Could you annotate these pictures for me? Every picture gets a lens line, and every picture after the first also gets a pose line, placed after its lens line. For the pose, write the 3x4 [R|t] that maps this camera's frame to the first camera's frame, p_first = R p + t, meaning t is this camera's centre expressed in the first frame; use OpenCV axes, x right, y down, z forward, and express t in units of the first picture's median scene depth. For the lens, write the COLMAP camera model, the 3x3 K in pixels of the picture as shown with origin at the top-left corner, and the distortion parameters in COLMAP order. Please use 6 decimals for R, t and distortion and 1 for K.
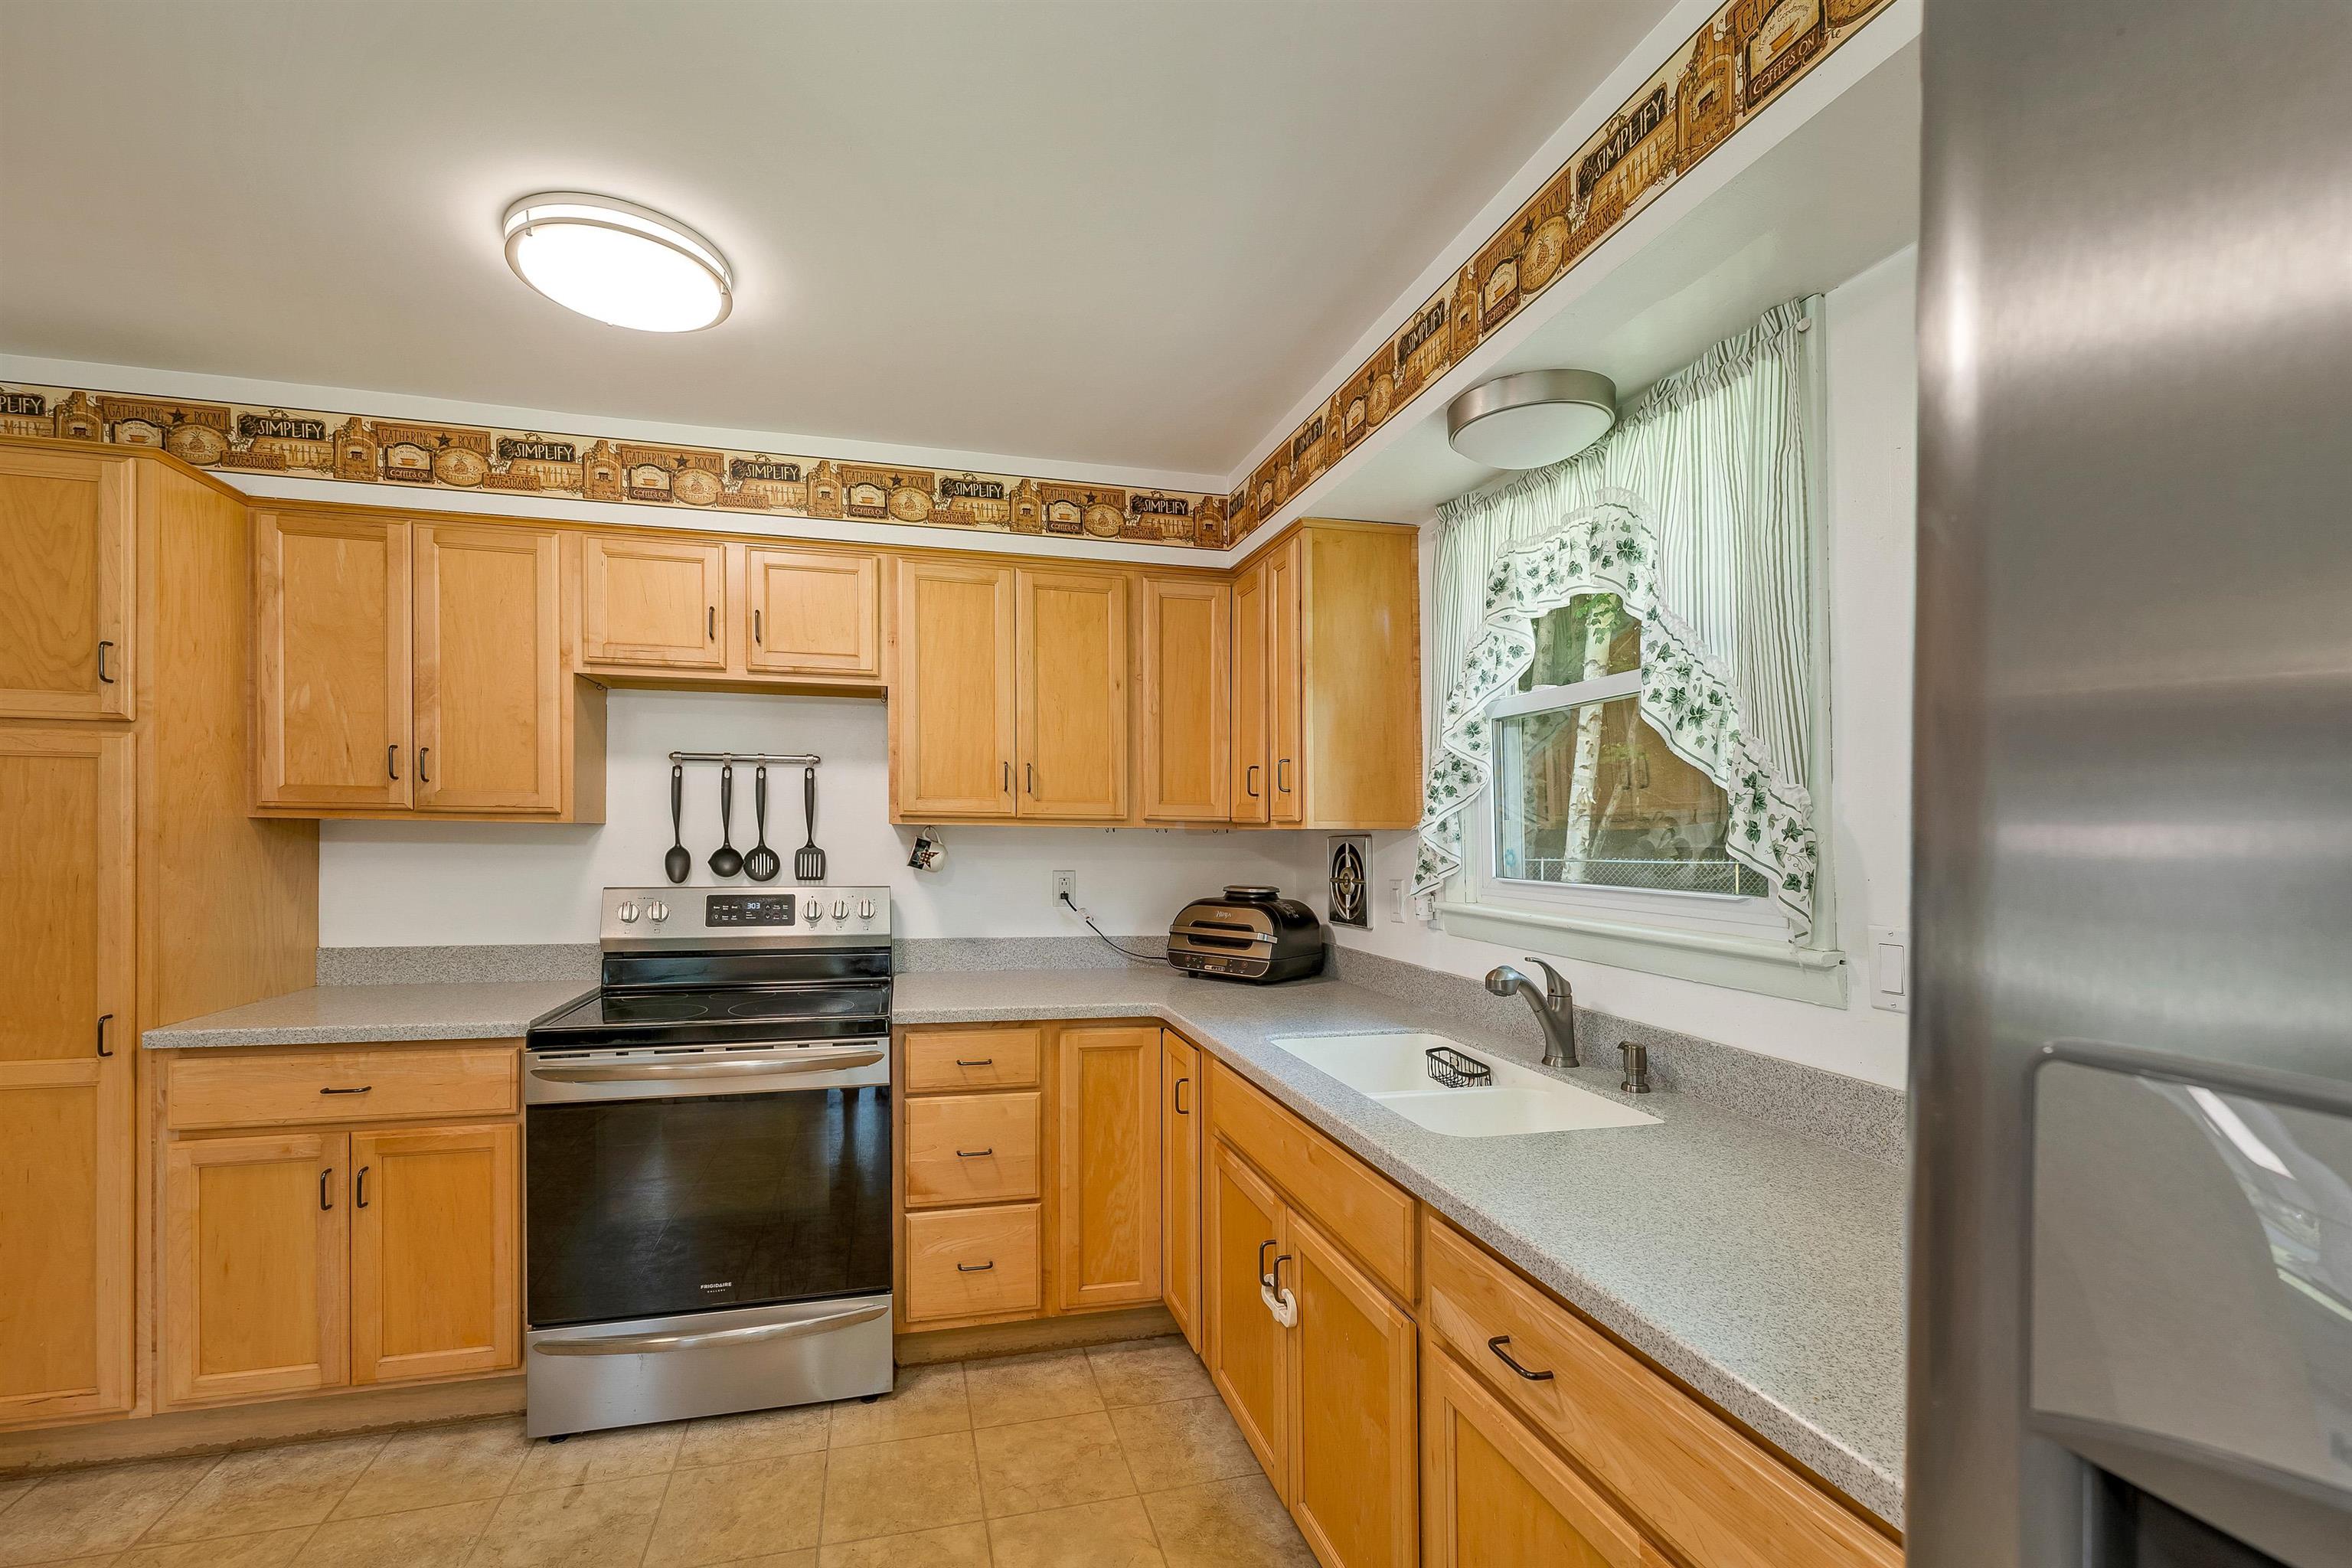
lens RADIAL K [[981.5, 0, 1165.8], [0, 981.5, 820.1], [0, 0, 1]] dist [0.000385, 0.000182]
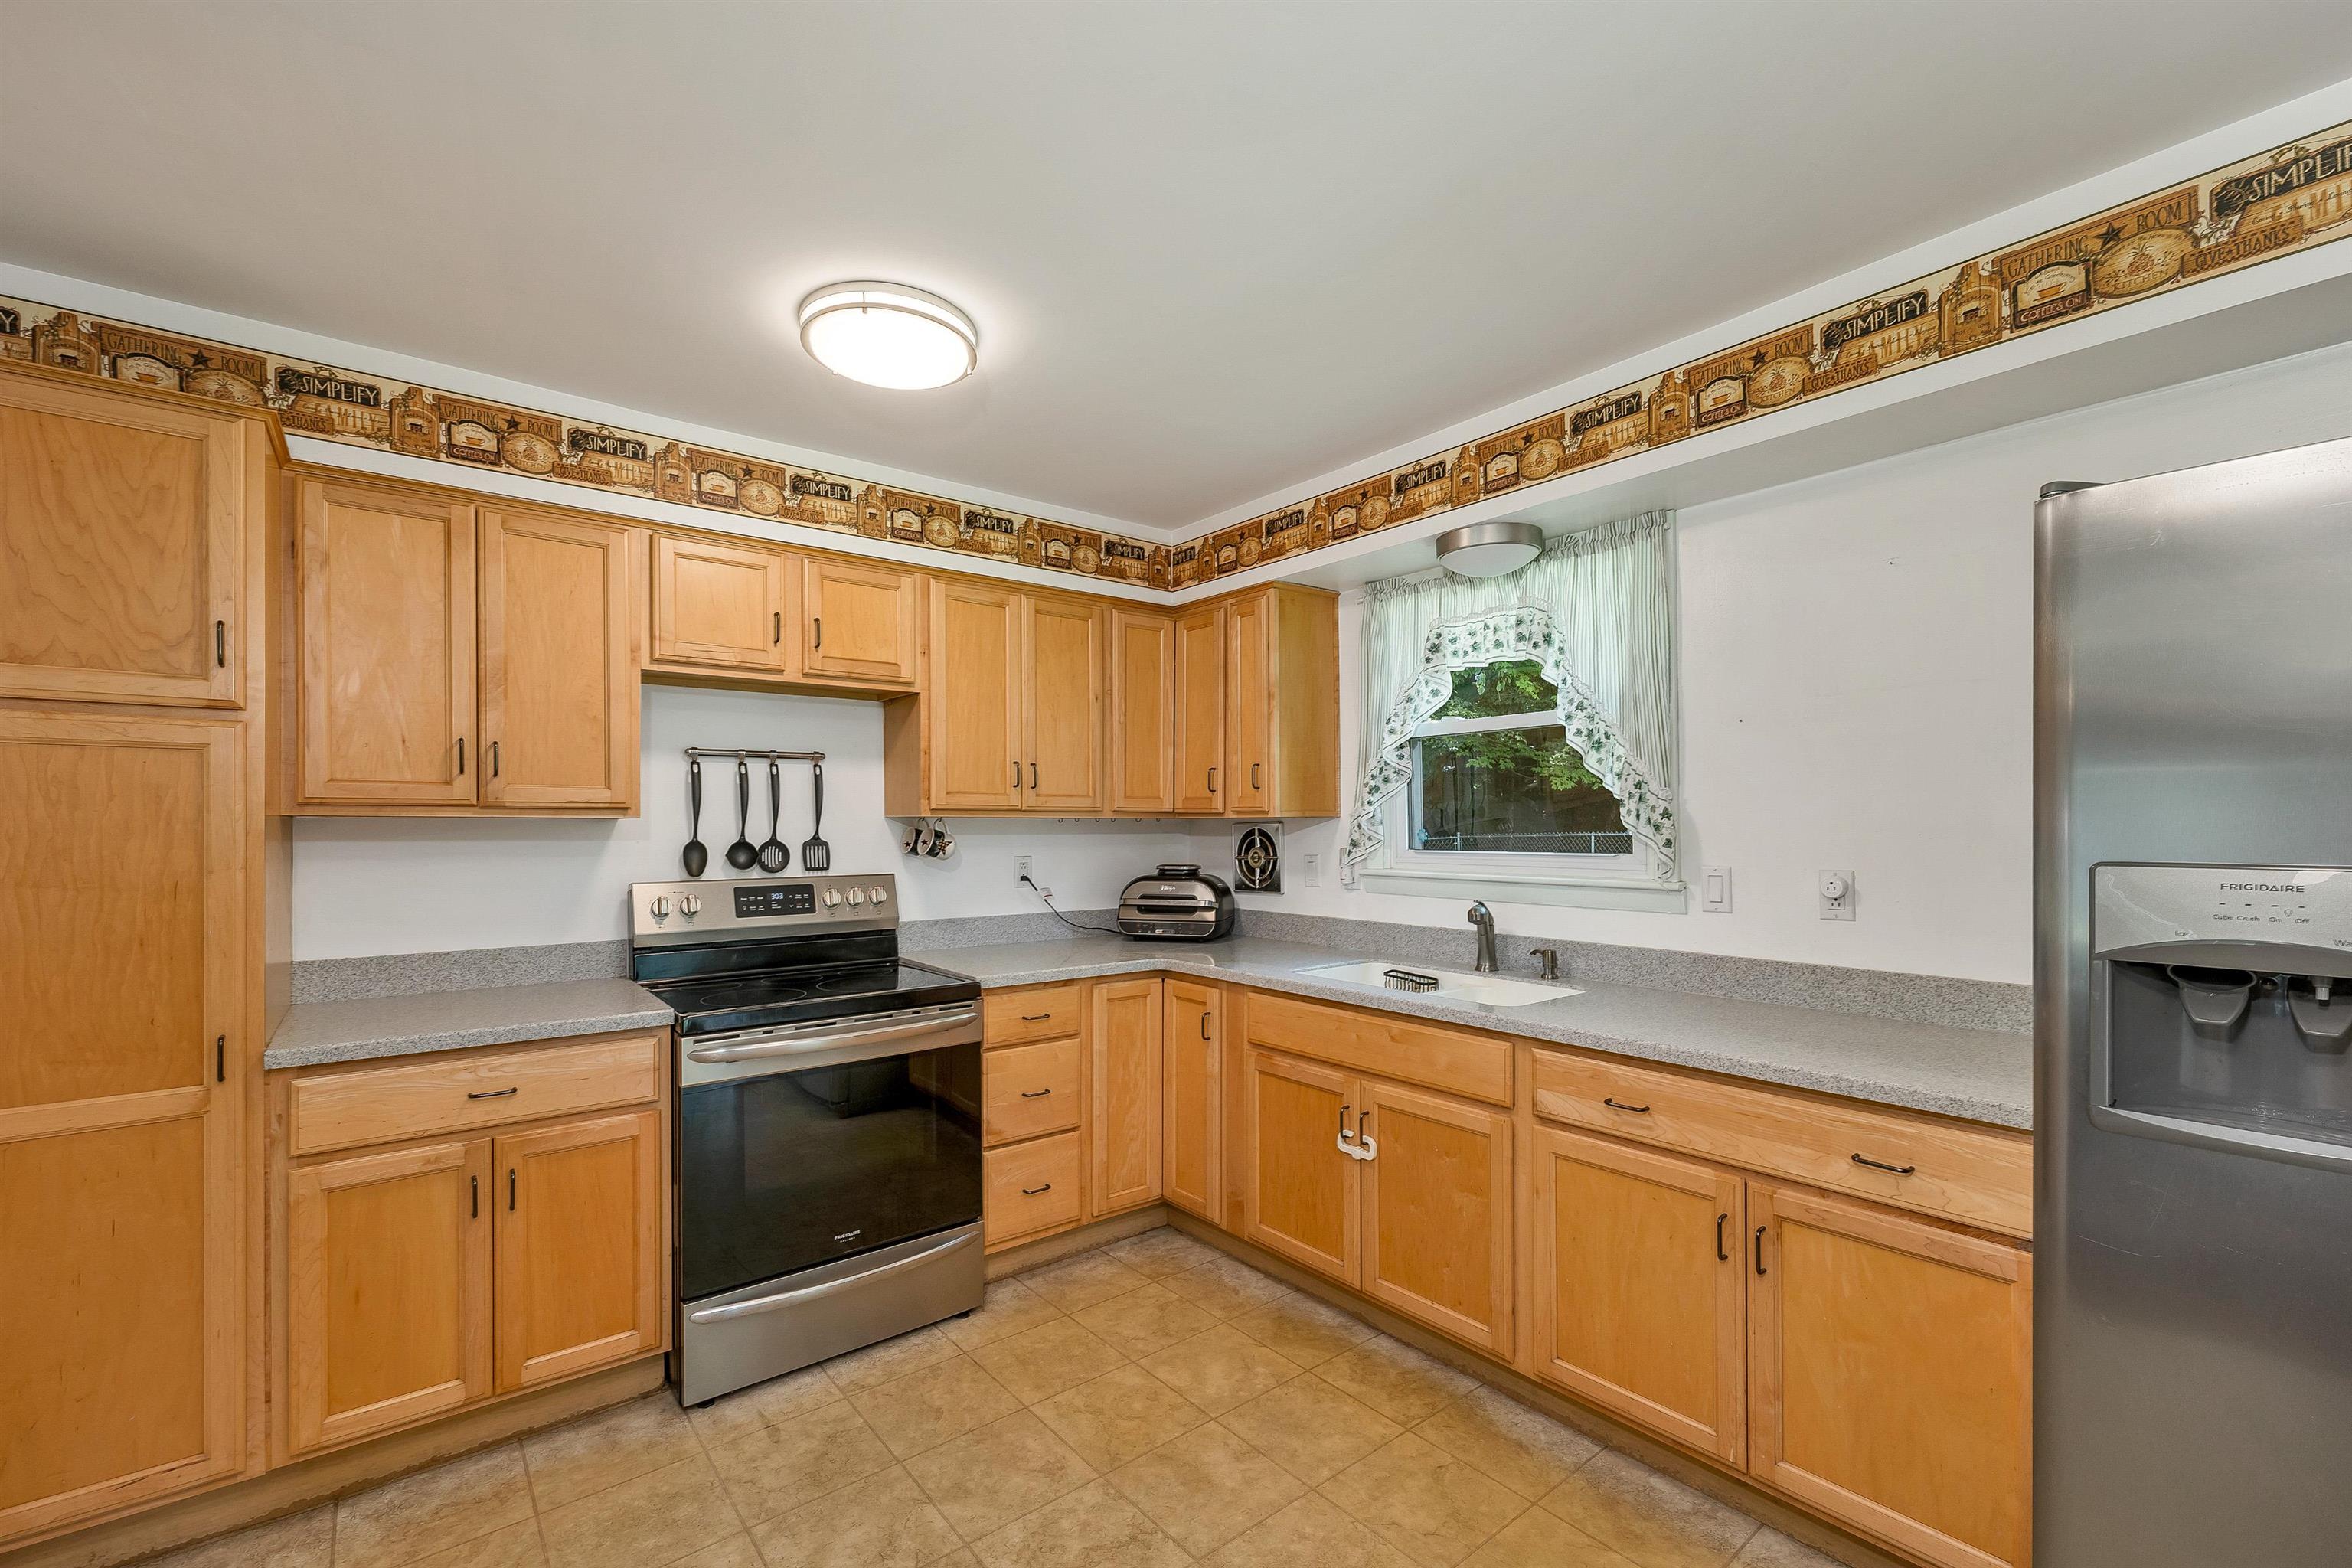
lens RADIAL K [[975.1, 0, 1172.3], [0, 975.1, 815.8], [0, 0, 1]] dist [0.000067, 0.000237]
pose [[0.912755, -0.009070, 0.408406, -0.531142], [0.007137, 0.999955, 0.006257, -0.001989], [-0.408445, -0.002796, 0.912779, -0.140645]]
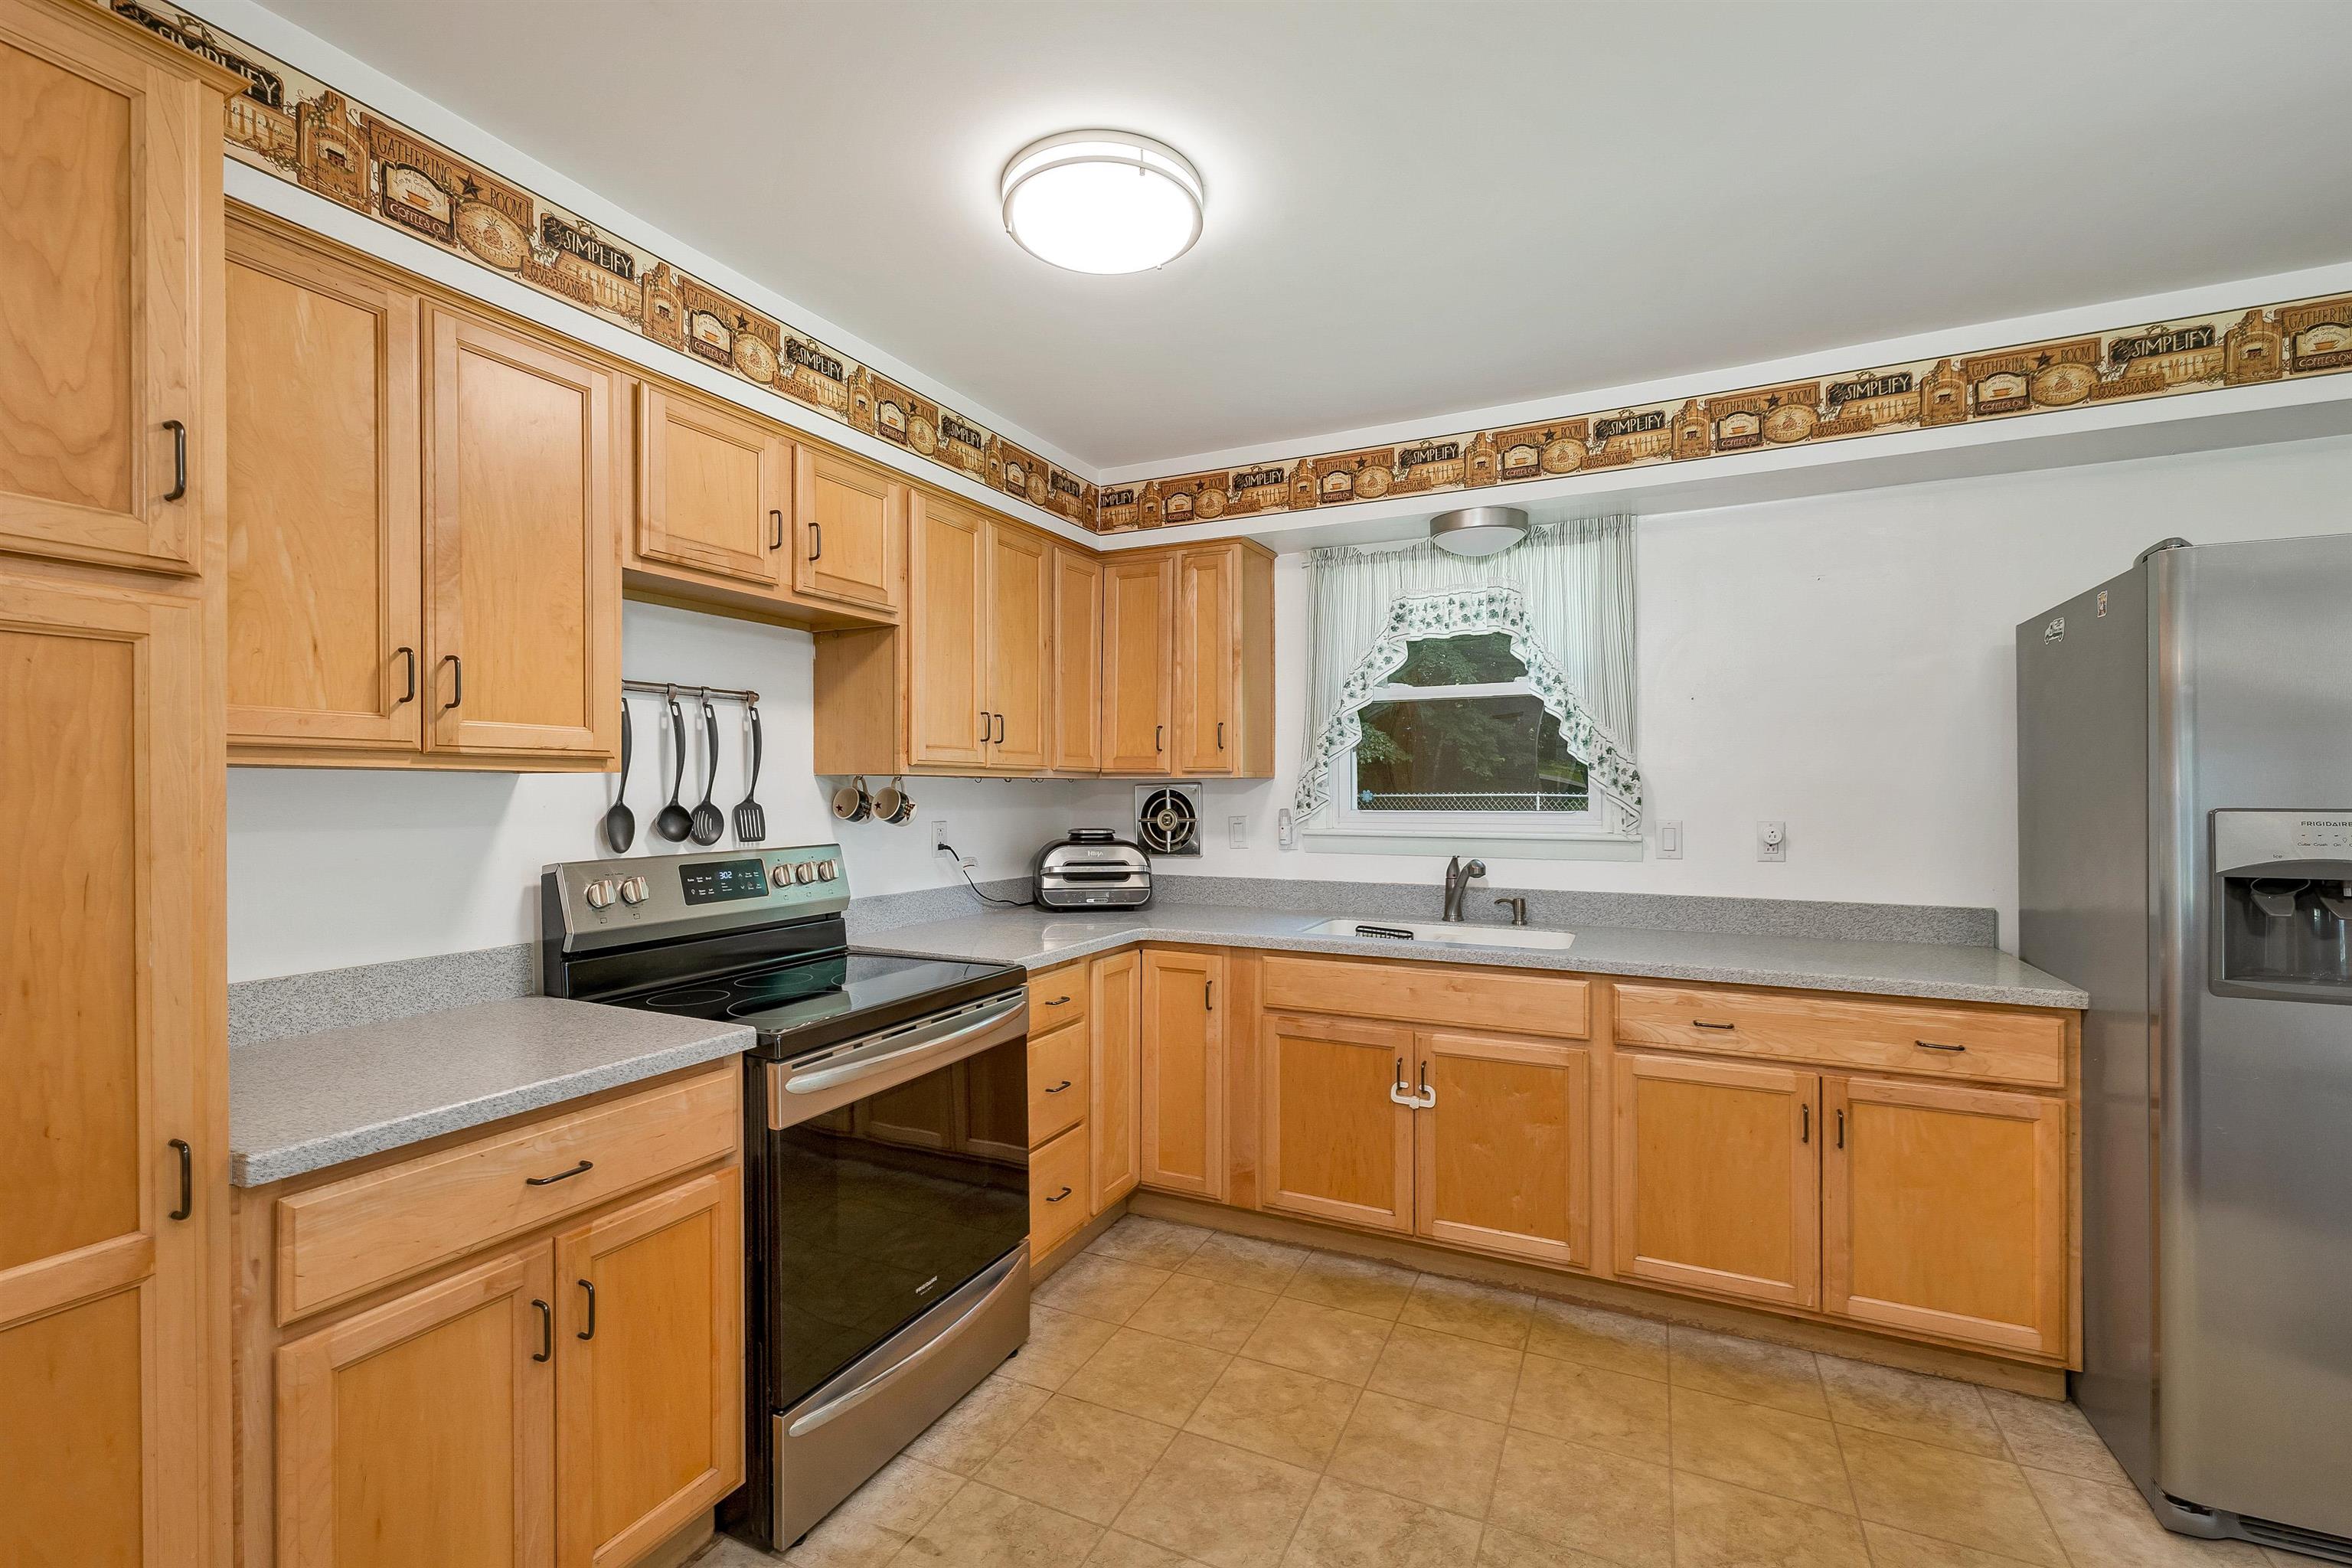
lens RADIAL K [[999.7, 0, 1176.0], [0, 999.7, 784.0], [0, 0, 1]] dist [-0.000337, -0.000077]
pose [[0.652522, -0.007918, 0.757728, -0.926829], [-0.000849, 0.999937, 0.011180, 0.002770], [-0.757769, -0.007938, 0.652474, 0.206226]]
